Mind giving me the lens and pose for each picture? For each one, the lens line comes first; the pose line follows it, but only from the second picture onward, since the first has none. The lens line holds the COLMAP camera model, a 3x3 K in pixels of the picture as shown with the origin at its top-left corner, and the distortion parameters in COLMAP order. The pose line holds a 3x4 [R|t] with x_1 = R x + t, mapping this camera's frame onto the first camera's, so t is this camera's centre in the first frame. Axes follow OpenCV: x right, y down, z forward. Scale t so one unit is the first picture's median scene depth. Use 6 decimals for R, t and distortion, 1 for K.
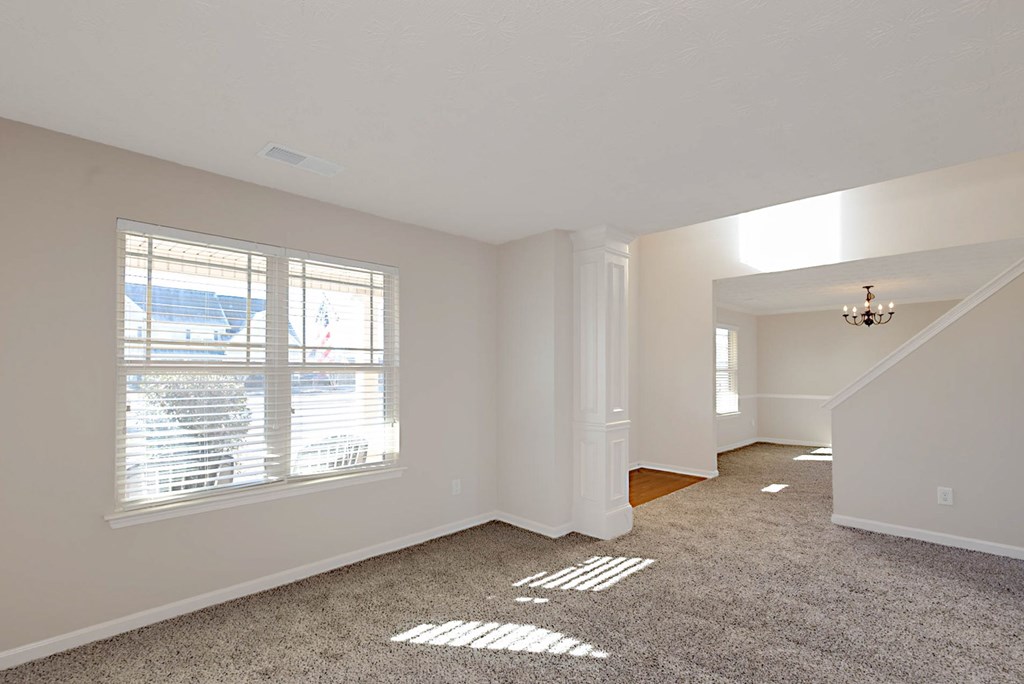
lens RADIAL K [[477.2, 0, 512.0], [0, 477.2, 342.0], [0, 0, 1]] dist [-0.000337, -0.000176]
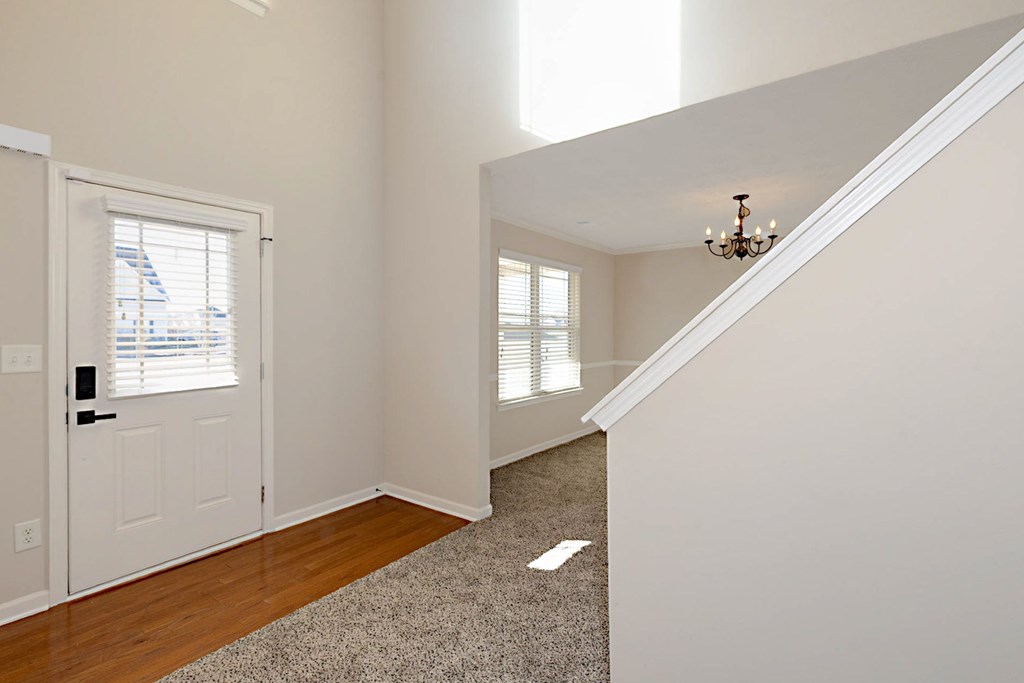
lens RADIAL K [[477.2, 0, 510.3], [0, 477.2, 306.7], [0, 0, 1]] dist [0.000778, -0.000220]
pose [[0.988946, 0.004226, 0.148215, 0.349706], [-0.006141, 0.999903, 0.012468, 0.024164], [-0.148148, -0.013240, 0.988877, 0.415878]]
